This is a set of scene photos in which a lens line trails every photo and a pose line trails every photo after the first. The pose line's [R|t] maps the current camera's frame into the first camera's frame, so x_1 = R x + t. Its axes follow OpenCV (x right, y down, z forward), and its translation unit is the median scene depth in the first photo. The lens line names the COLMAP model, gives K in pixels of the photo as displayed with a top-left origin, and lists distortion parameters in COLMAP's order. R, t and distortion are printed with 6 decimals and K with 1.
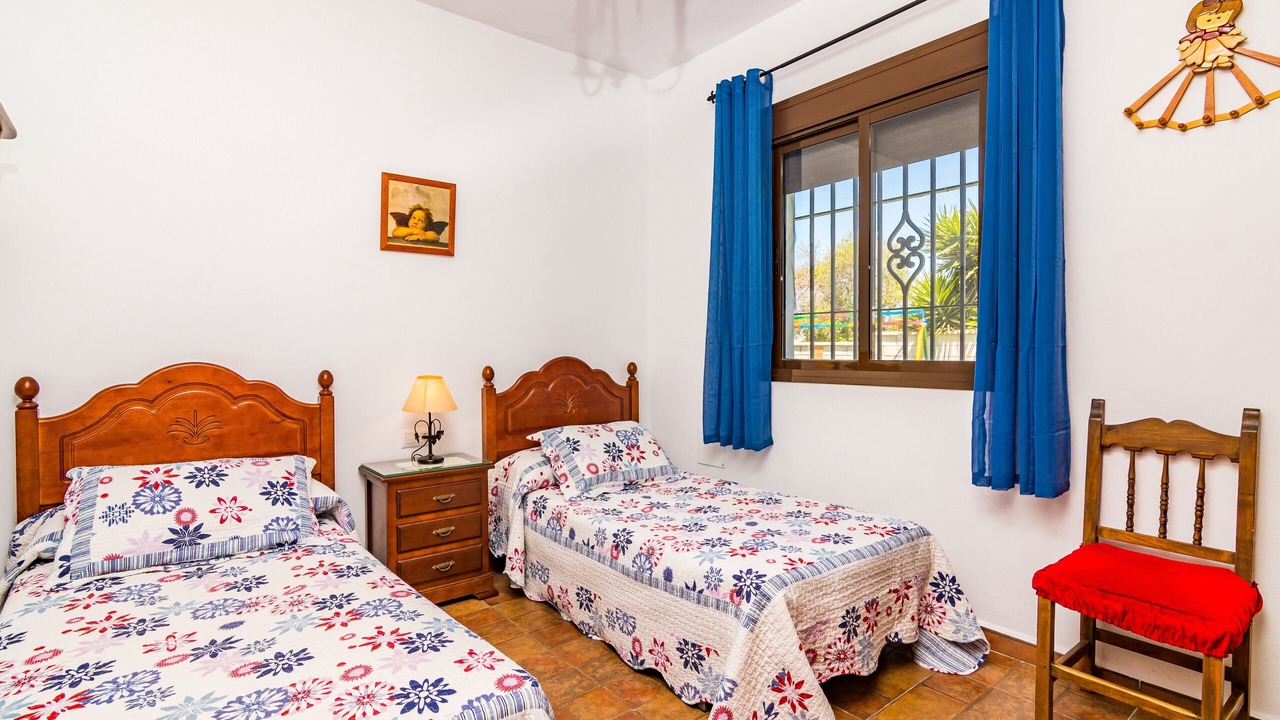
lens RADIAL K [[628.1, 0, 639.3], [0, 628.1, 360.8], [0, 0, 1]] dist [0.004652, 0.001199]
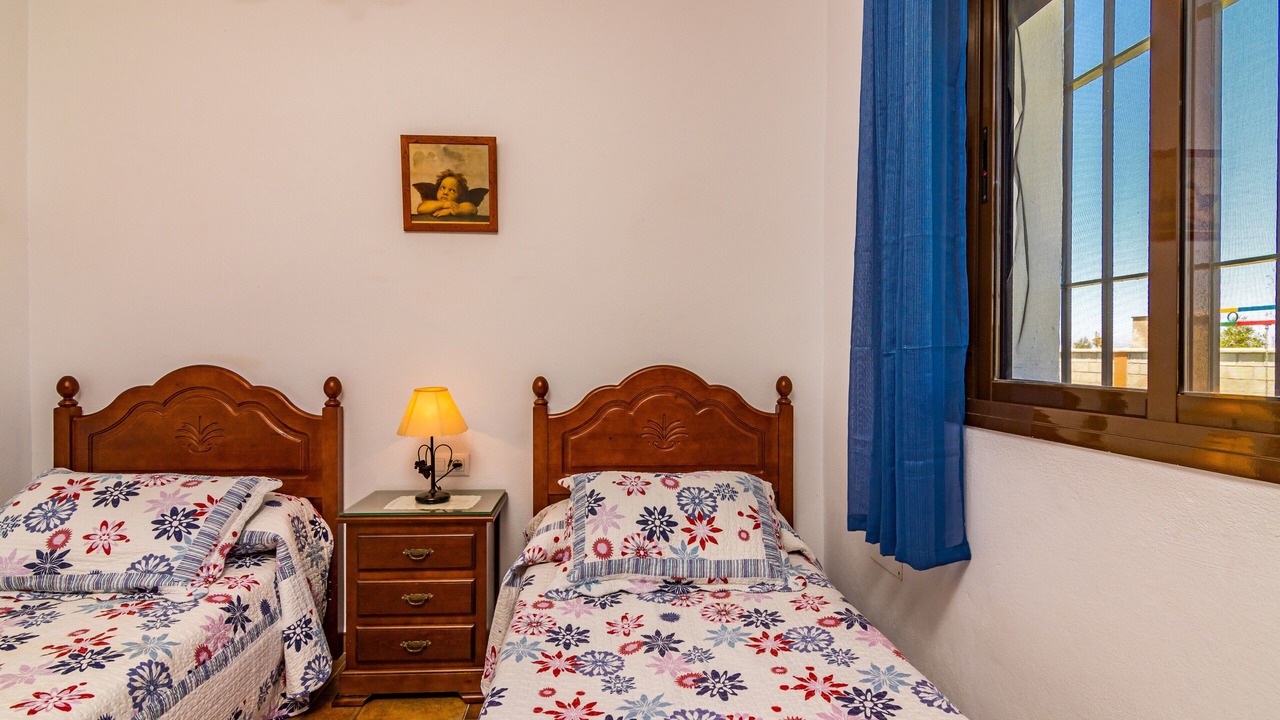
lens RADIAL K [[628.1, 0, 640.4], [0, 628.1, 355.7], [0, 0, 1]] dist [0.004652, 0.001199]
pose [[0.810738, 0.009663, -0.585330, 0.315917], [-0.019166, 0.999766, -0.010042, -0.012028], [0.585096, 0.019360, 0.810733, 0.515906]]
